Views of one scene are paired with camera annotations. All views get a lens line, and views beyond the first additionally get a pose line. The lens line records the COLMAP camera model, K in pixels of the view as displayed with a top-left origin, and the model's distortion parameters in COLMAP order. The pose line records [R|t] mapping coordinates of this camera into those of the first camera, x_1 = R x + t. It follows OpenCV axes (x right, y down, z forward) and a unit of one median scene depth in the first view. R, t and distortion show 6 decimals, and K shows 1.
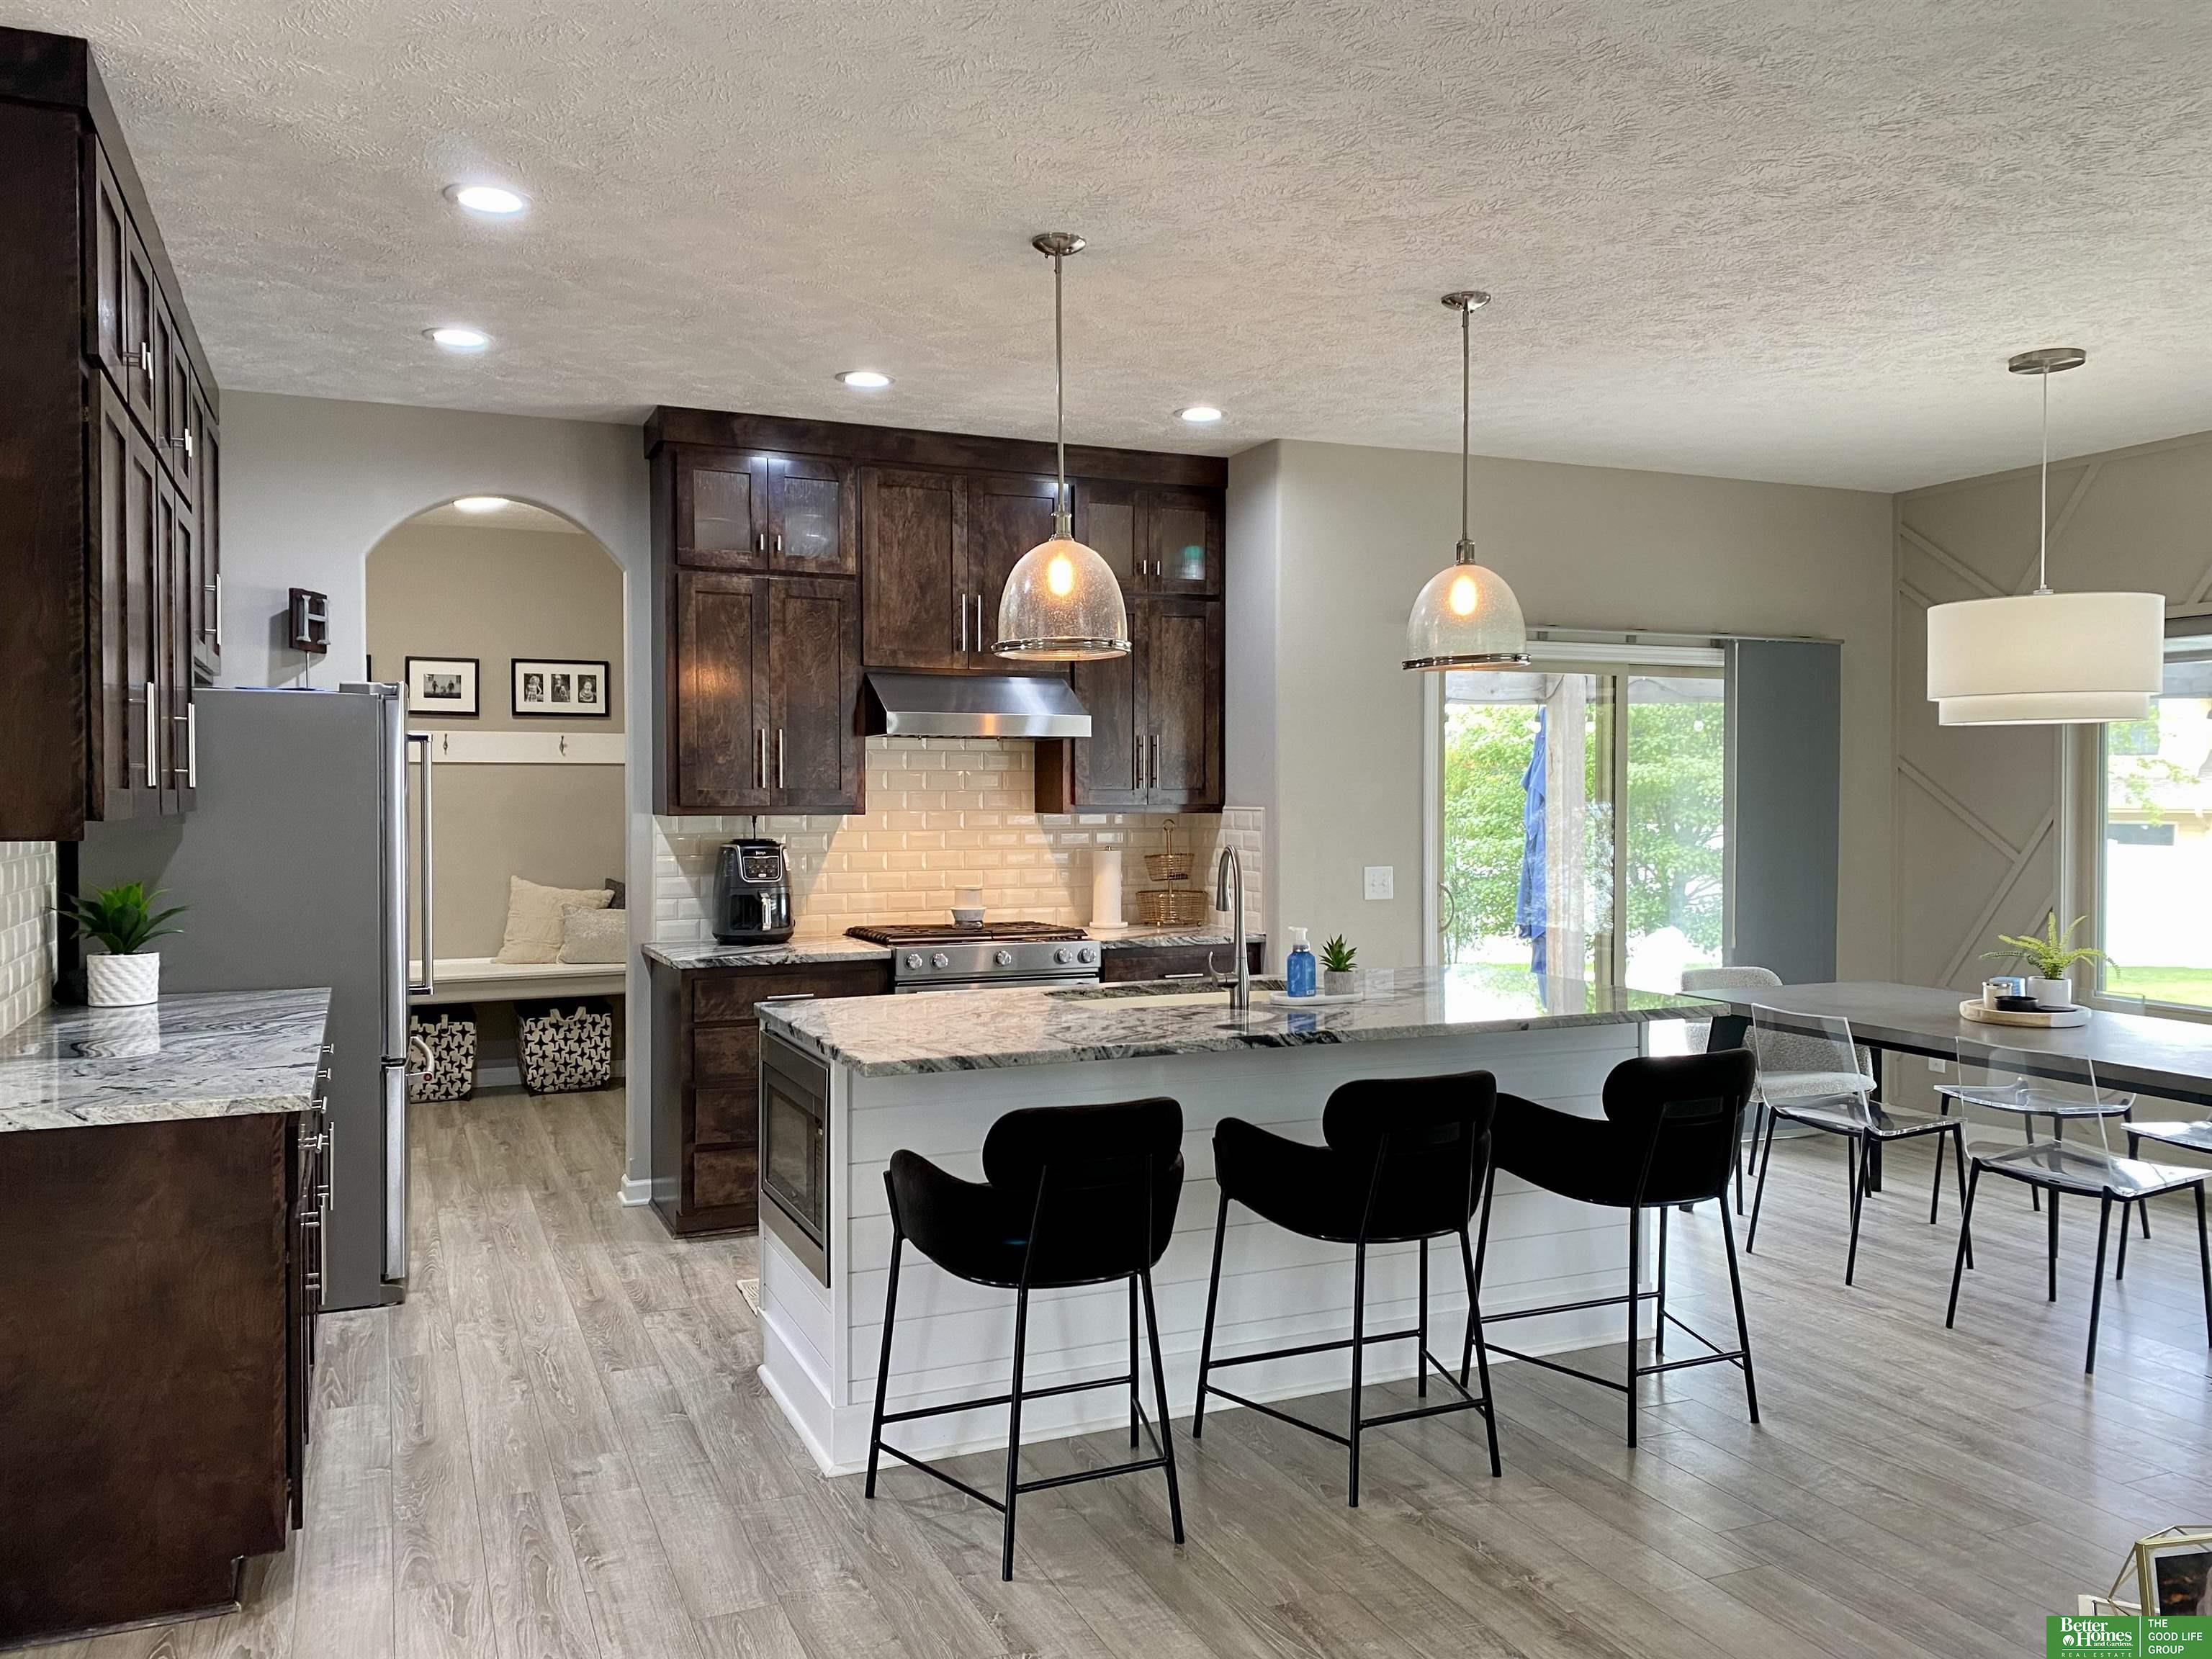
lens RADIAL K [[1669.8, 0, 1109.7], [0, 1669.8, 823.1], [0, 0, 1]] dist [0.018553, -0.001437]
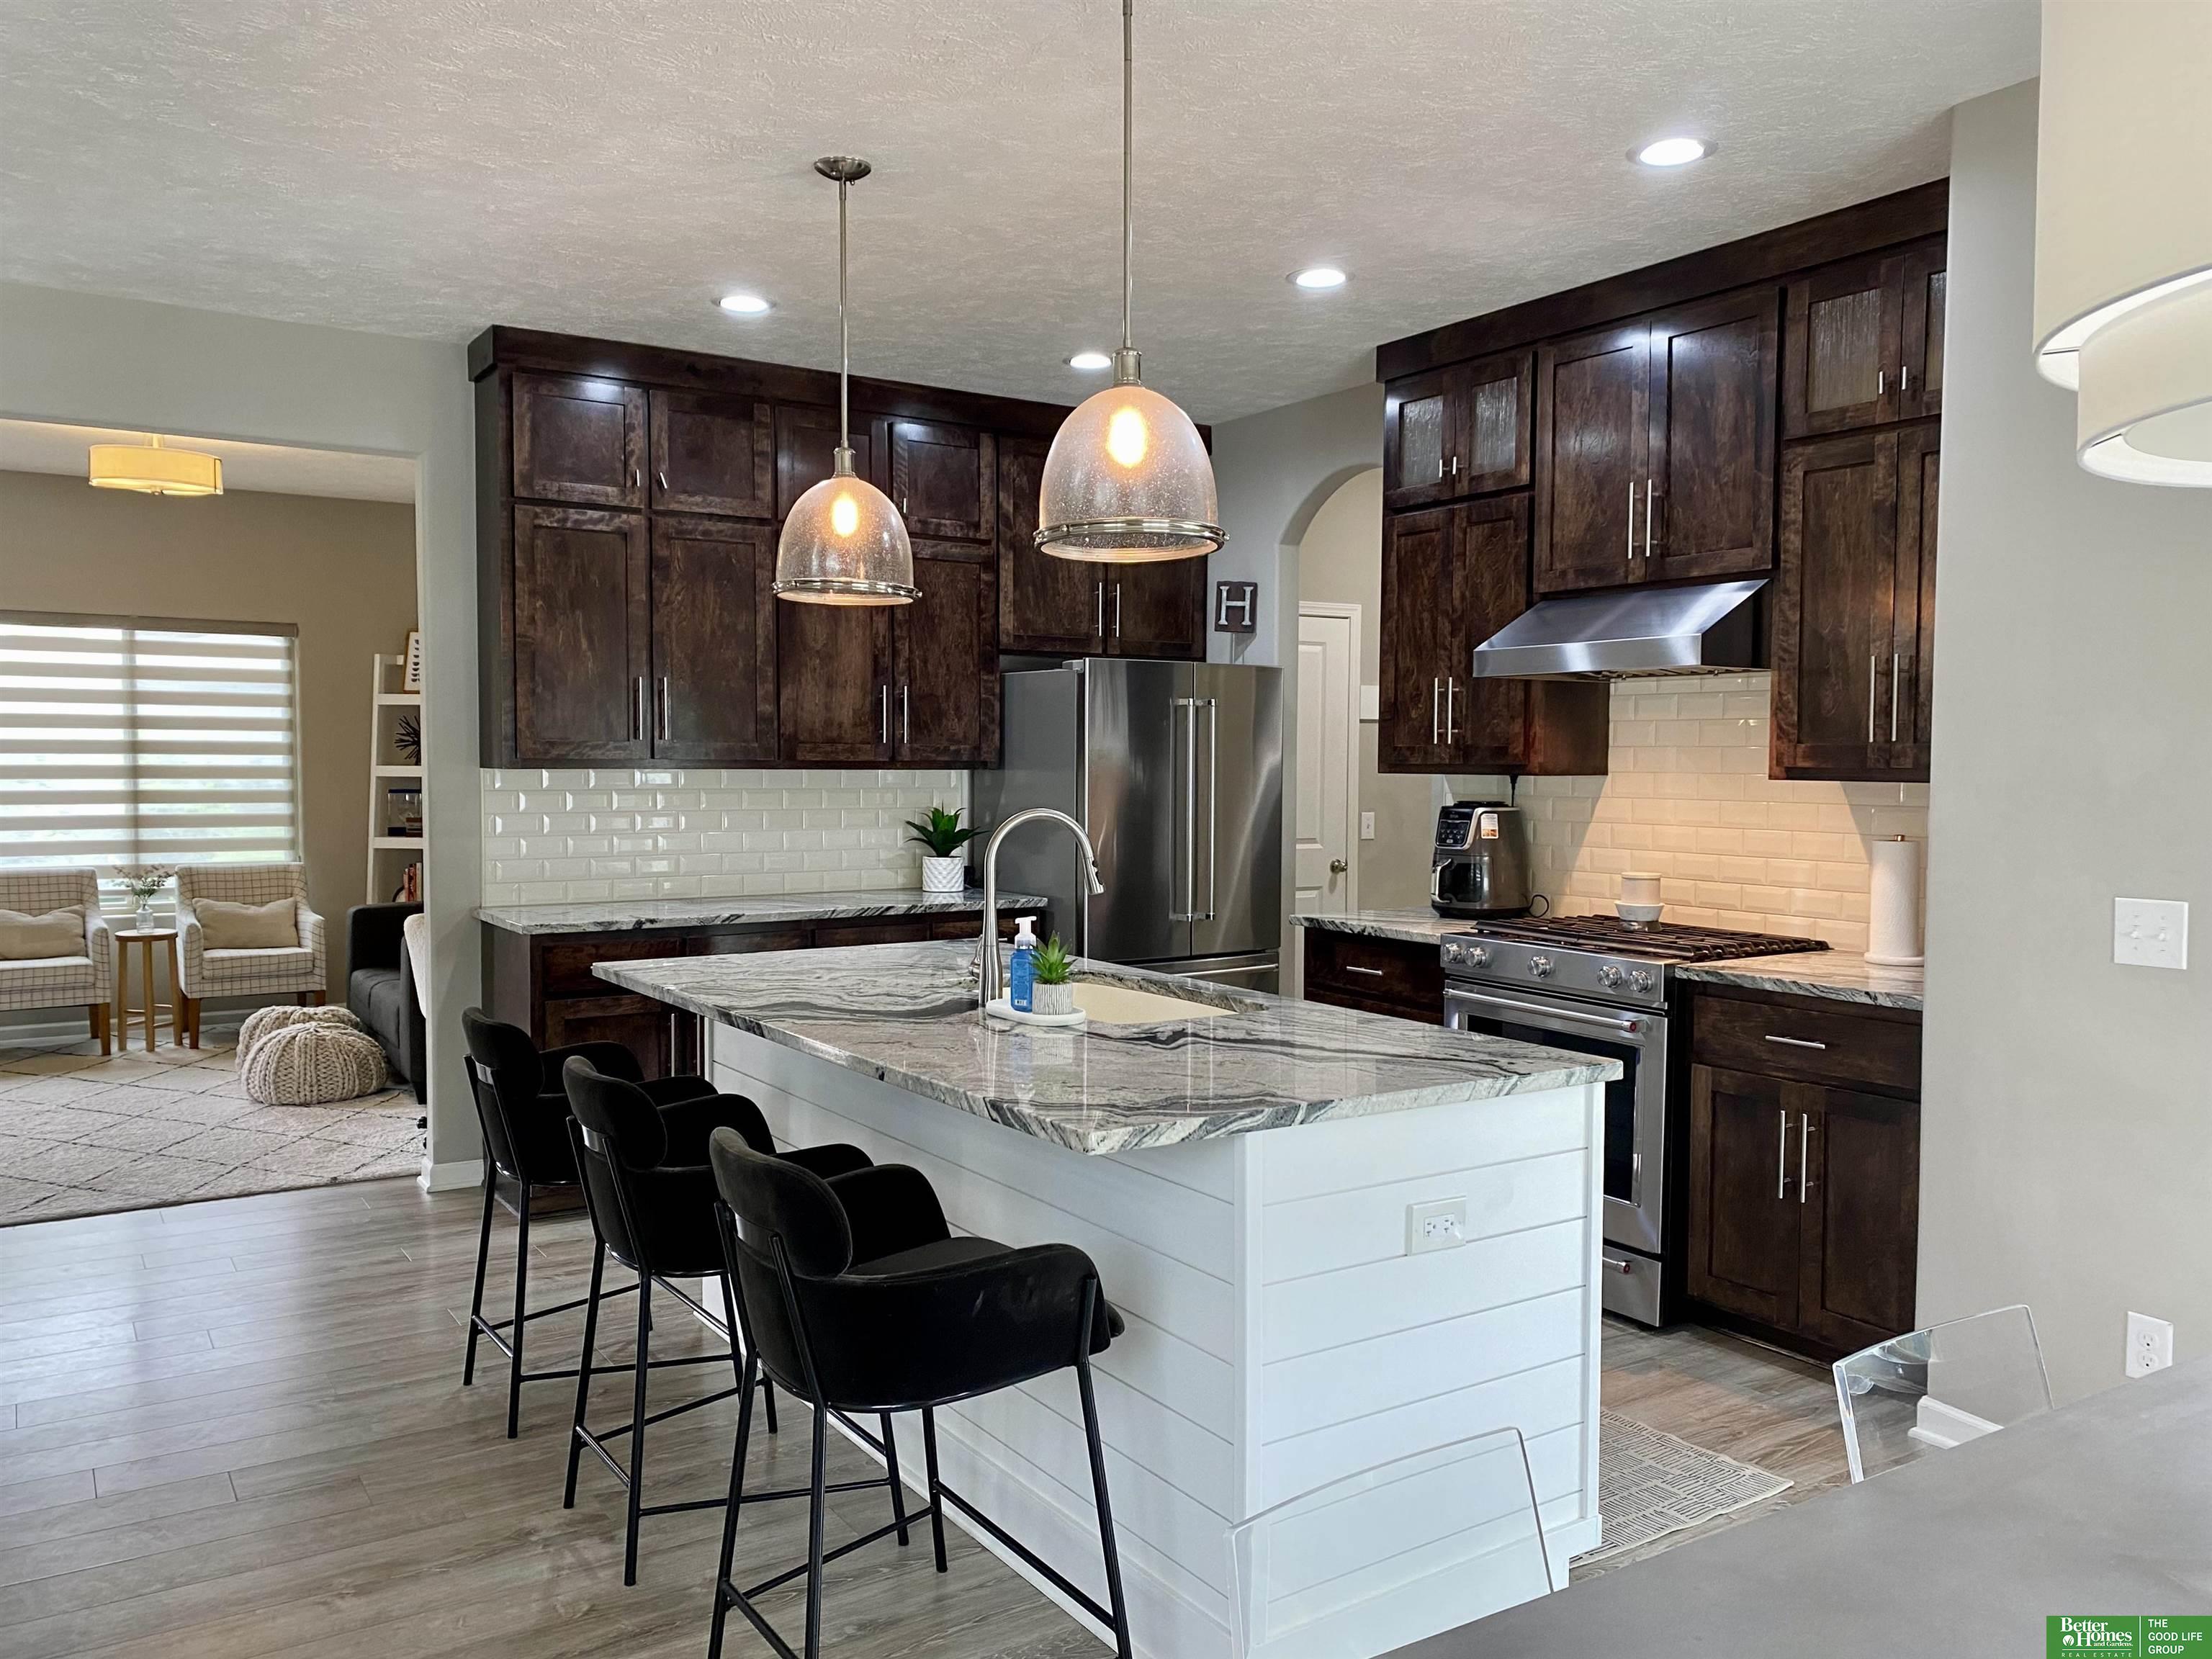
lens RADIAL K [[1669.8, 0, 1109.7], [0, 1669.8, 823.1], [0, 0, 1]] dist [0.018553, -0.001437]
pose [[0.174212, 0.037977, -0.983976, 0.798972], [-0.024297, 0.999118, 0.034260, -0.006142], [0.984408, 0.017939, 0.174981, 0.822328]]
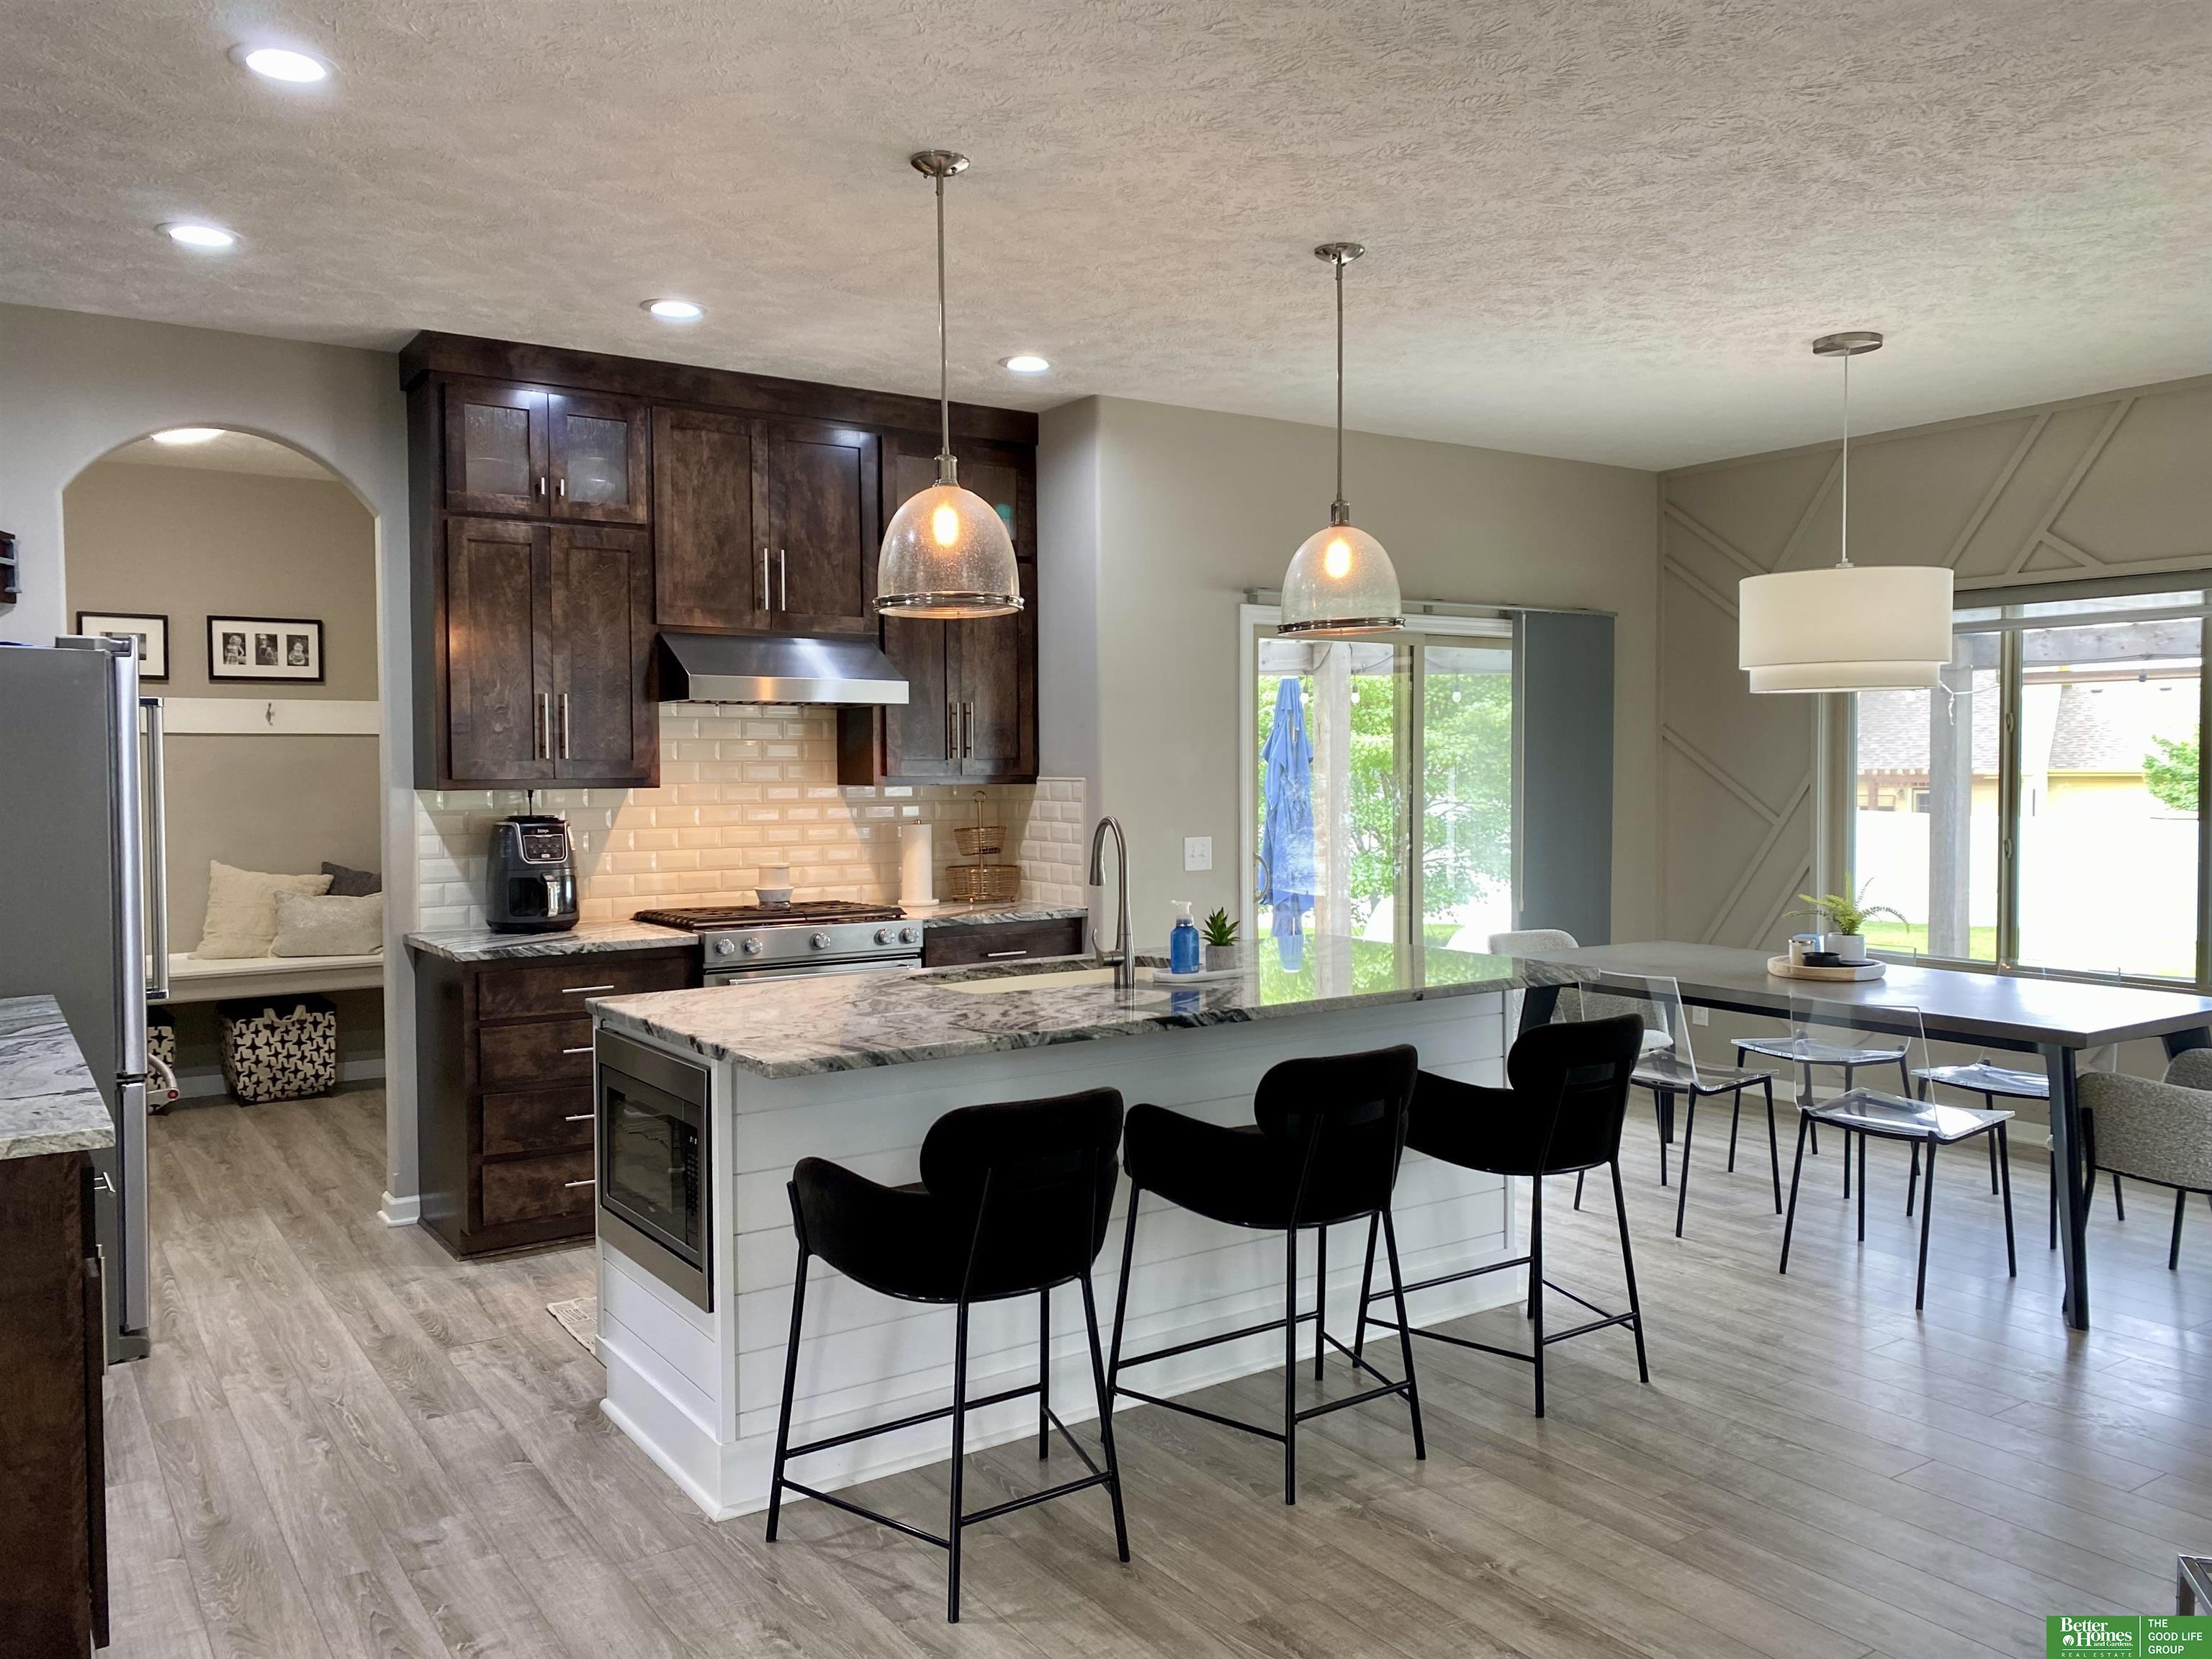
lens RADIAL K [[1669.8, 0, 1109.7], [0, 1669.8, 823.1], [0, 0, 1]] dist [0.018553, -0.001437]
pose [[0.982314, -0.011644, 0.186876, -0.095344], [0.008598, 0.999817, 0.017101, 0.000802], [-0.187041, -0.015192, 0.982235, 0.061455]]
